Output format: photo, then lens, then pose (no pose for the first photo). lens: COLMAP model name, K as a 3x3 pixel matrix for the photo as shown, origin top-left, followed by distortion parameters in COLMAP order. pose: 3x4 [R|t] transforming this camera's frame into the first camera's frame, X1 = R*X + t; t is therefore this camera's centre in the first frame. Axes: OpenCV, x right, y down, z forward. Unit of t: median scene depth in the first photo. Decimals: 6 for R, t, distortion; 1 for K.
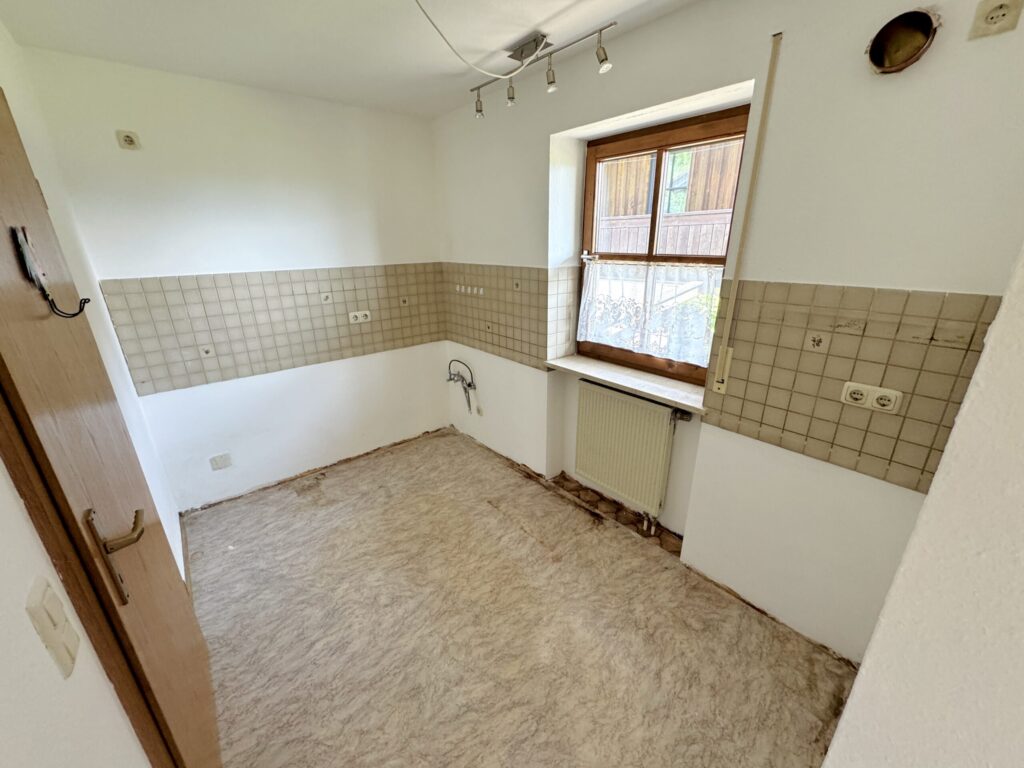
lens RADIAL K [[409.6, 0, 514.8], [0, 409.6, 386.2], [0, 0, 1]] dist [-0.000182, -0.000006]
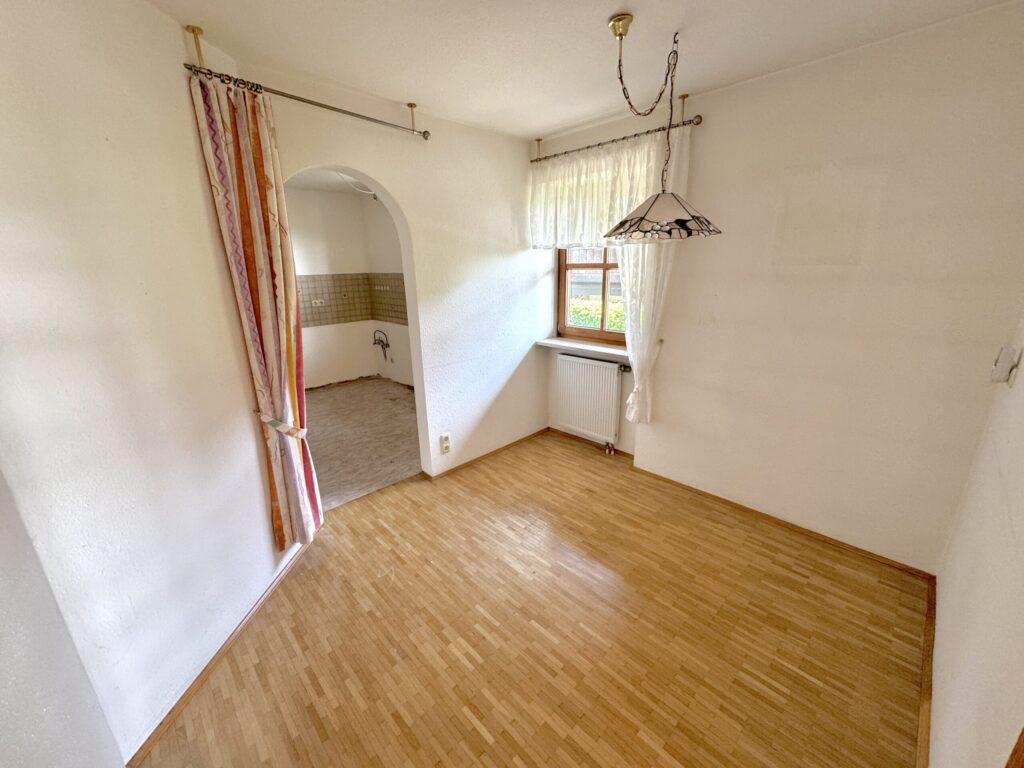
lens RADIAL K [[409.6, 0, 510.4], [0, 409.6, 381.7], [0, 0, 1]] dist [-0.000182, -0.000006]
pose [[0.997284, -0.025802, 0.068980, 0.300340], [0.029699, 0.997984, -0.056082, 0.277082], [-0.067394, 0.057978, 0.996040, -0.750993]]
